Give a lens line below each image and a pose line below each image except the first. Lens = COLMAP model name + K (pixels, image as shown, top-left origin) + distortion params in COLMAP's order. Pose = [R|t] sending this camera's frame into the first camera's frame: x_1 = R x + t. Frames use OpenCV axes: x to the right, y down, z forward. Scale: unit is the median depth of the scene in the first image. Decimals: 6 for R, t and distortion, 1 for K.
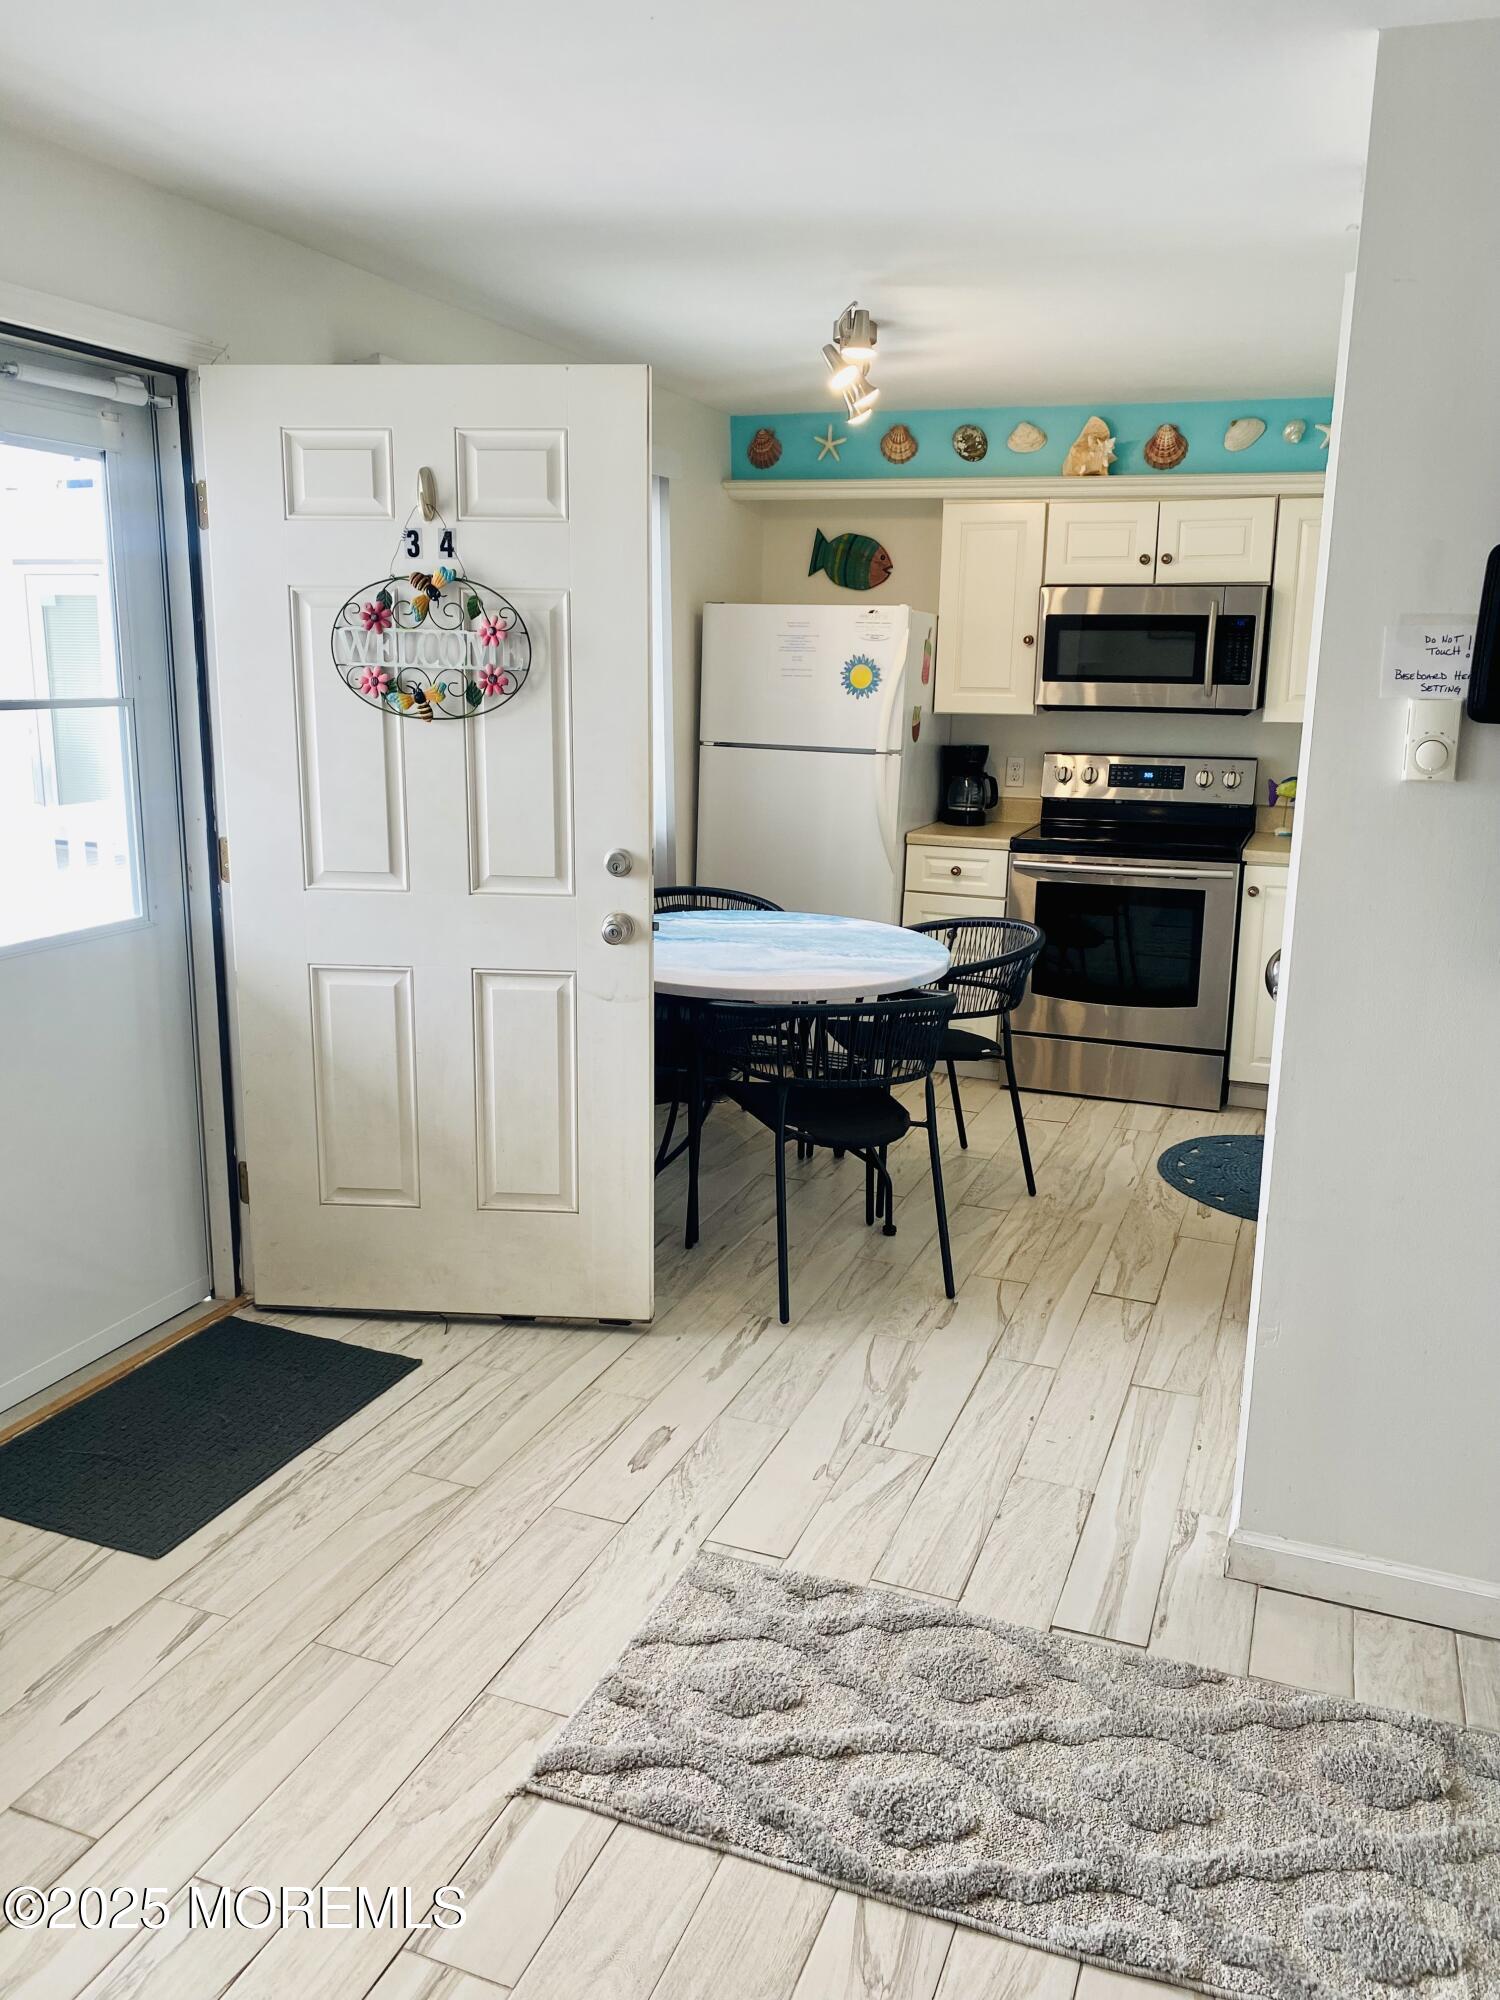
lens RADIAL K [[1510.8, 0, 745.8], [0, 1510.8, 993.3], [0, 0, 1]] dist [0.012335, -0.014992]
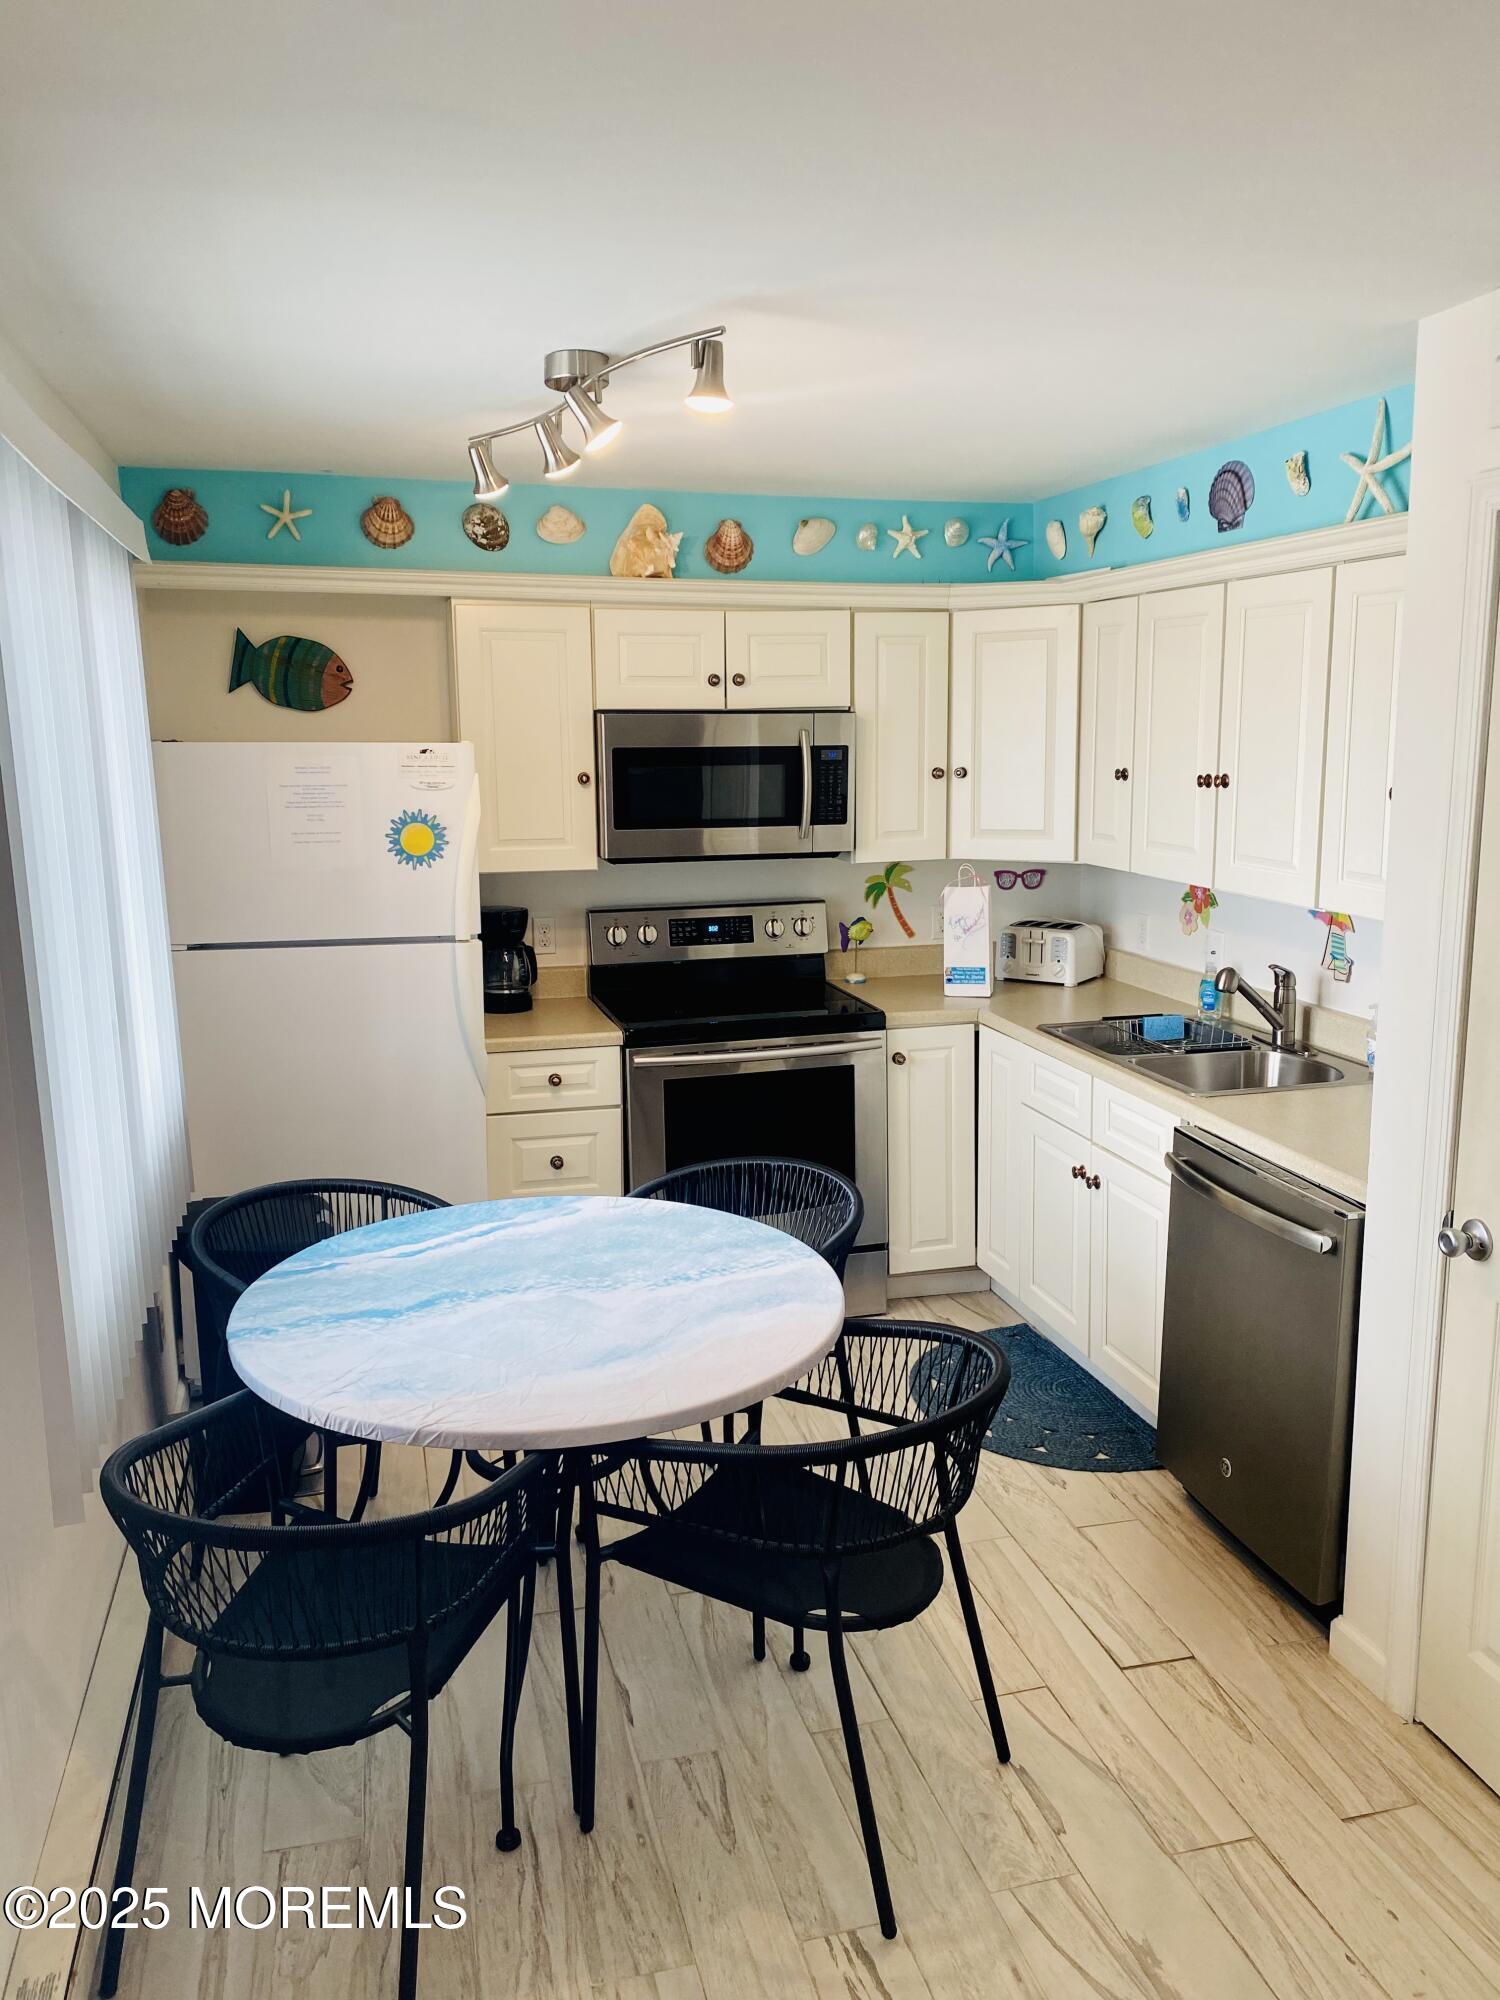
lens RADIAL K [[1510.8, 0, 796.1], [0, 1510.8, 1050.2], [0, 0, 1]] dist [0.012335, -0.014992]
pose [[0.817469, -0.136361, 0.559598, -0.244383], [0.142669, 0.989232, 0.032639, -0.132447], [-0.558023, 0.053156, 0.828121, 0.371224]]
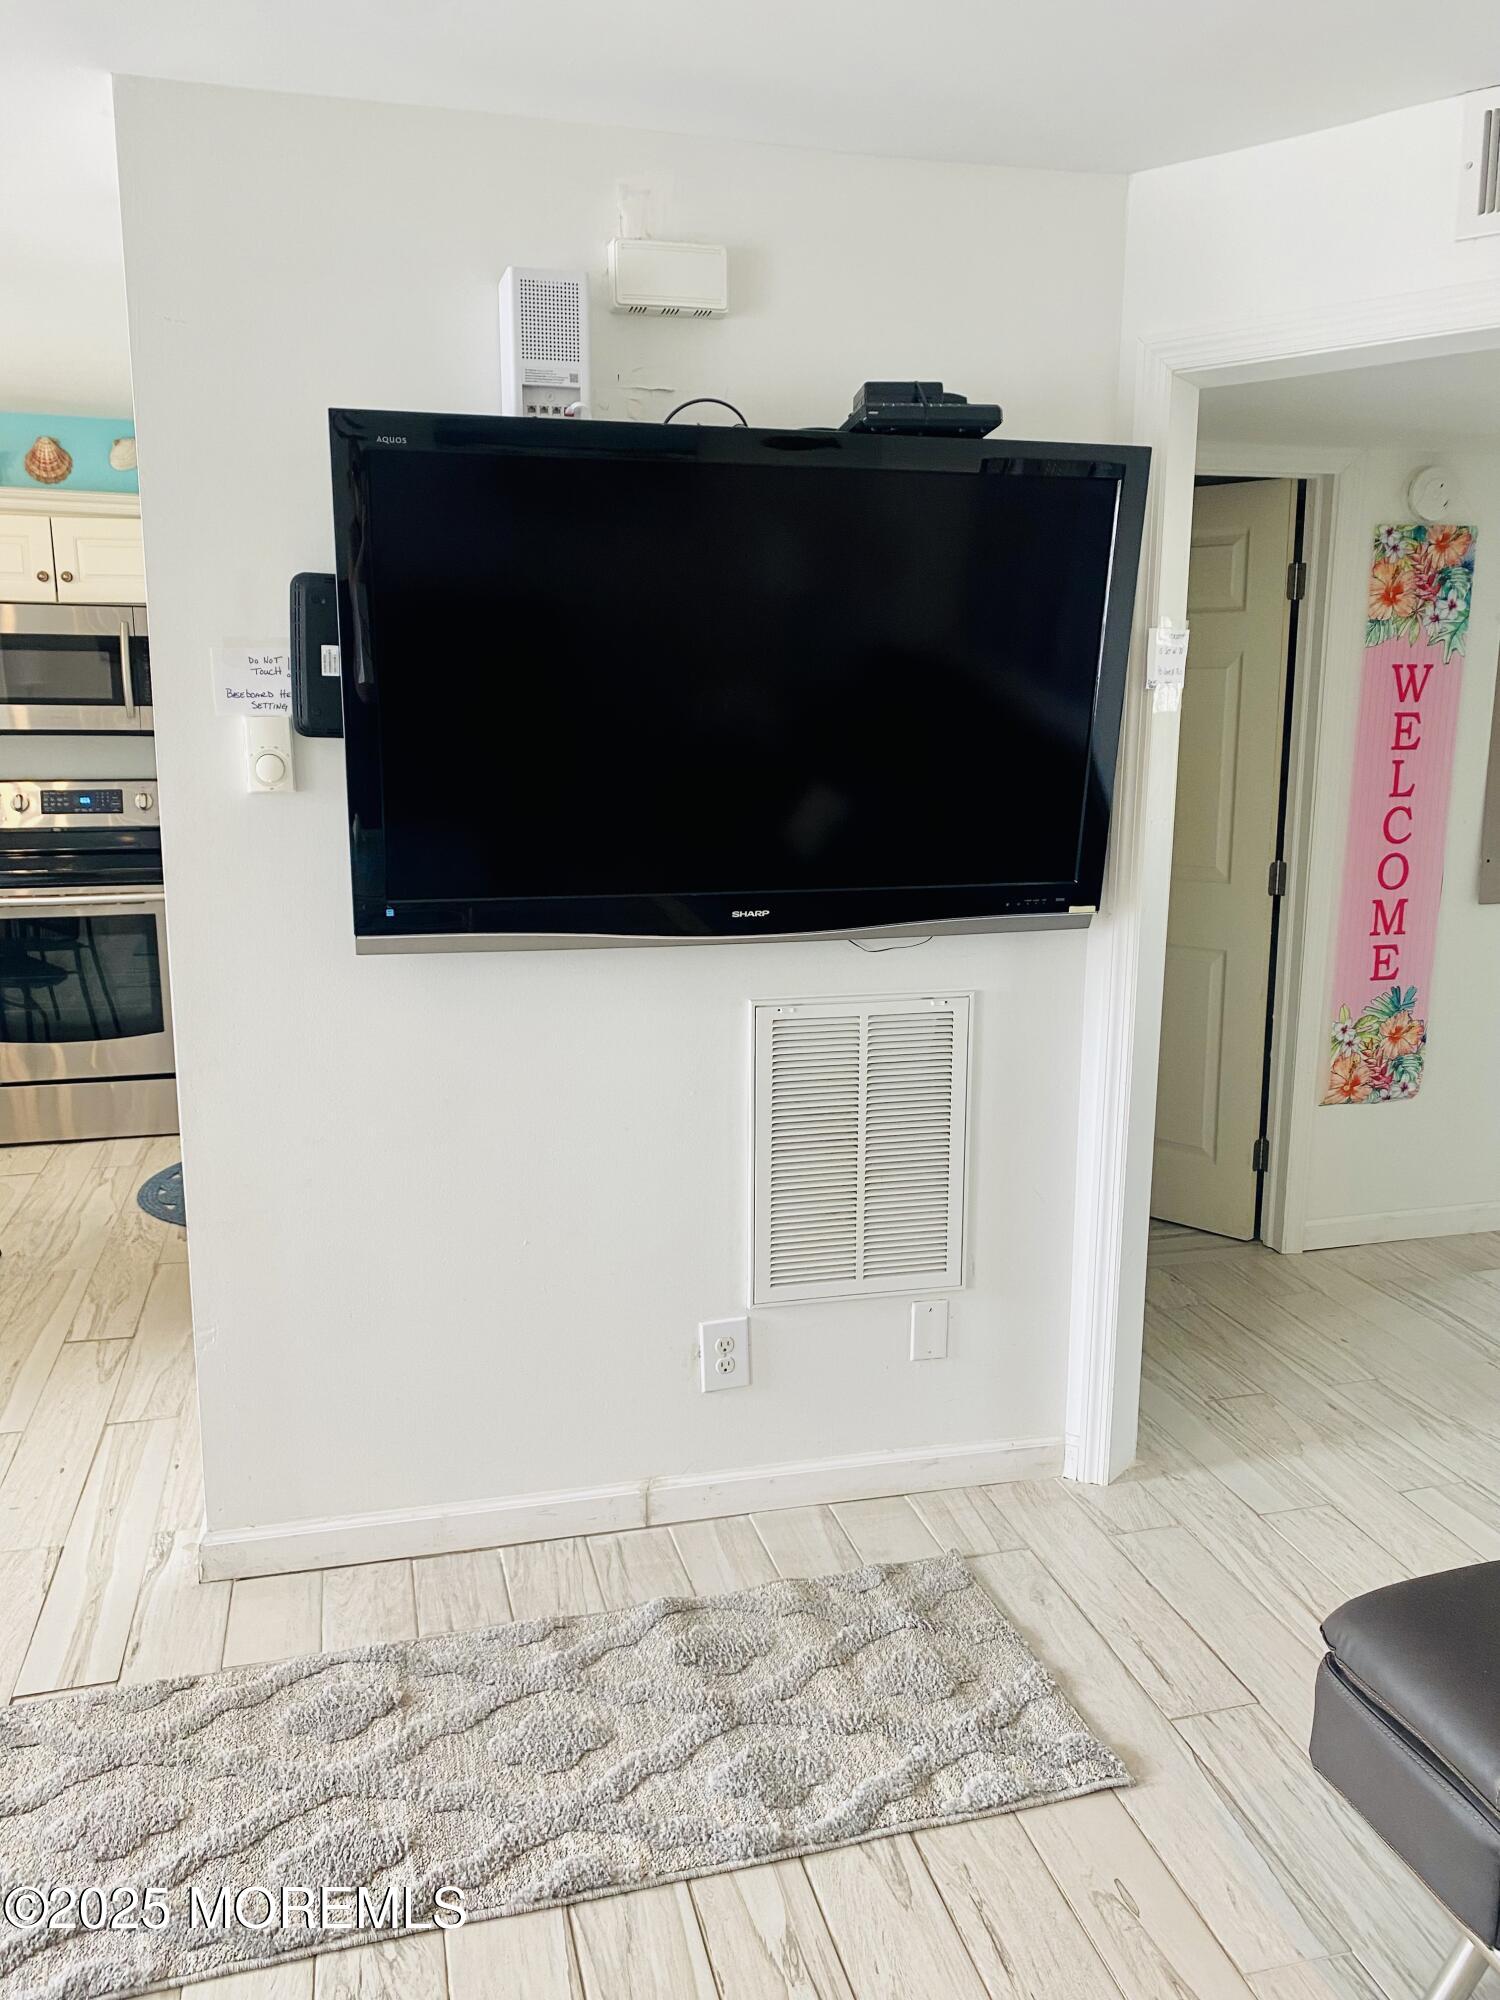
lens RADIAL K [[1510.8, 0, 751.3], [0, 1510.8, 1001.8], [0, 0, 1]] dist [0.012335, -0.014992]
pose [[0.803180, -0.124599, 0.582560, 0.040218], [0.129774, 0.990993, 0.033035, 0.008058], [-0.581429, 0.049068, 0.812116, -0.031758]]
